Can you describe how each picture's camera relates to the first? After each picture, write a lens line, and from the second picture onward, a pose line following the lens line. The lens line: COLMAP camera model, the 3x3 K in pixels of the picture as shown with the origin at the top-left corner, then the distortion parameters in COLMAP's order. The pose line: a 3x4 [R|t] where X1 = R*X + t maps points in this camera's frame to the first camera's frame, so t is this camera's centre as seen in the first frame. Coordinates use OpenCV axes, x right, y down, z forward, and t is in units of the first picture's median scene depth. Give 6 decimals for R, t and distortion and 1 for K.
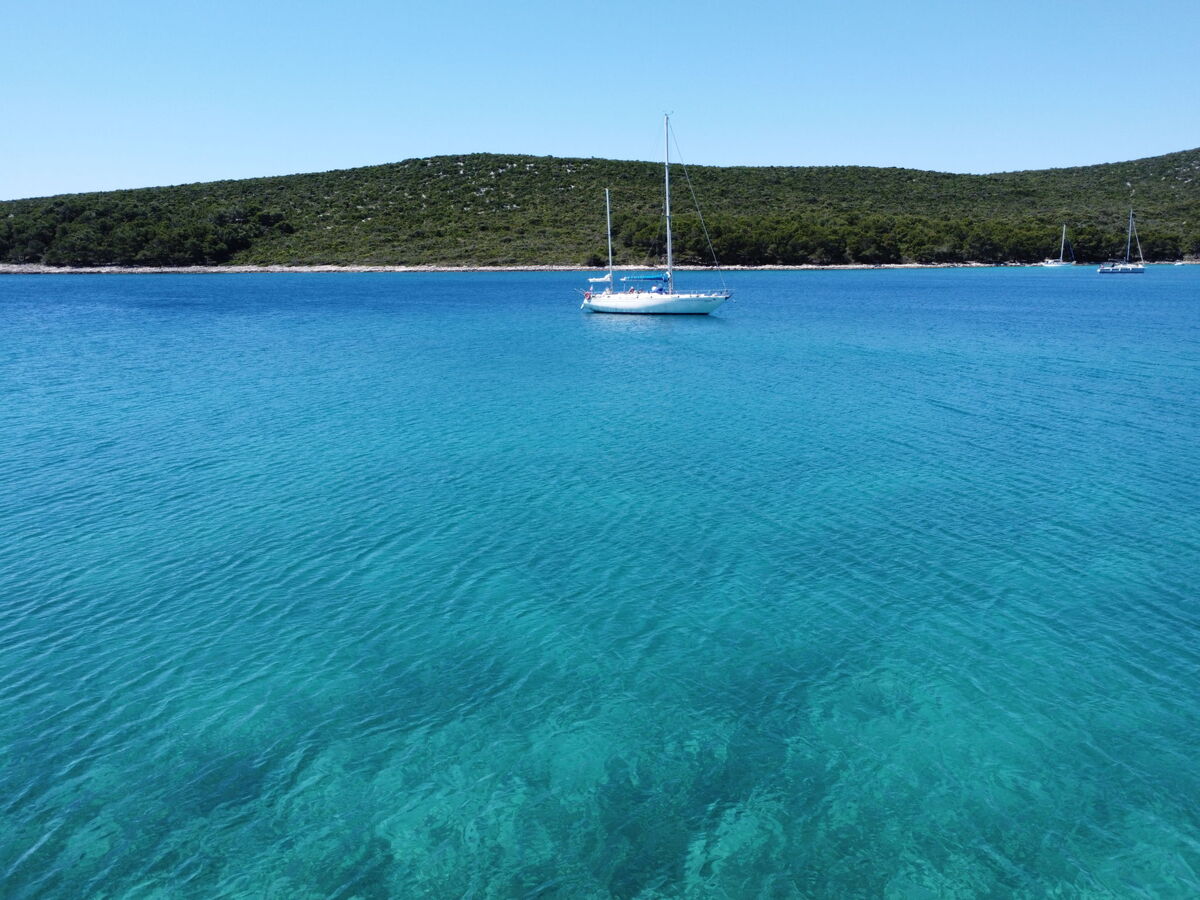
lens RADIAL K [[896.9, 0, 601.4], [0, 896.9, 446.7], [0, 0, 1]] dist [0.004160, -0.007449]
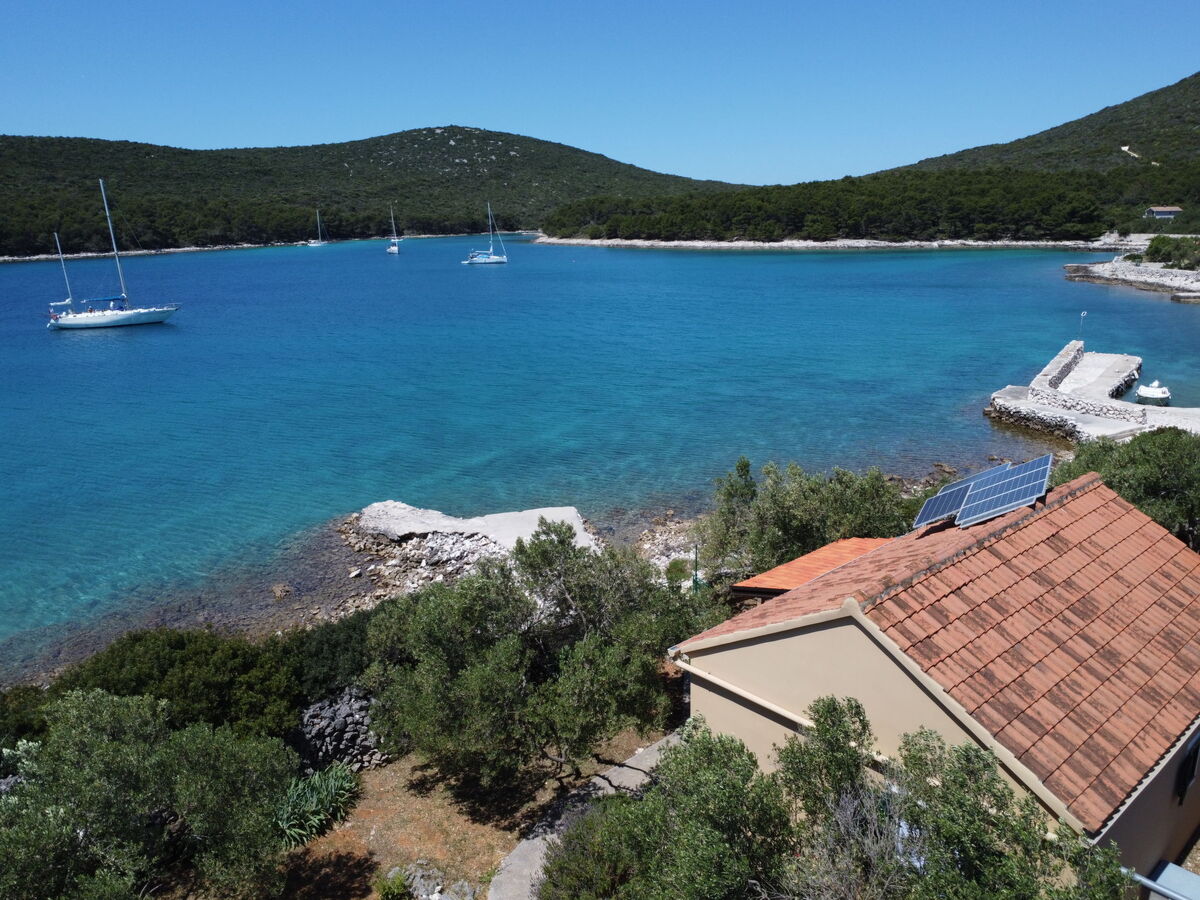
lens RADIAL K [[896.9, 0, 601.6], [0, 896.9, 455.0], [0, 0, 1]] dist [0.004160, -0.007449]
pose [[0.705723, -0.192989, 0.681697, -0.079253], [0.163191, 0.980592, 0.108664, 0.003048], [-0.689437, 0.034561, 0.723520, -0.097914]]
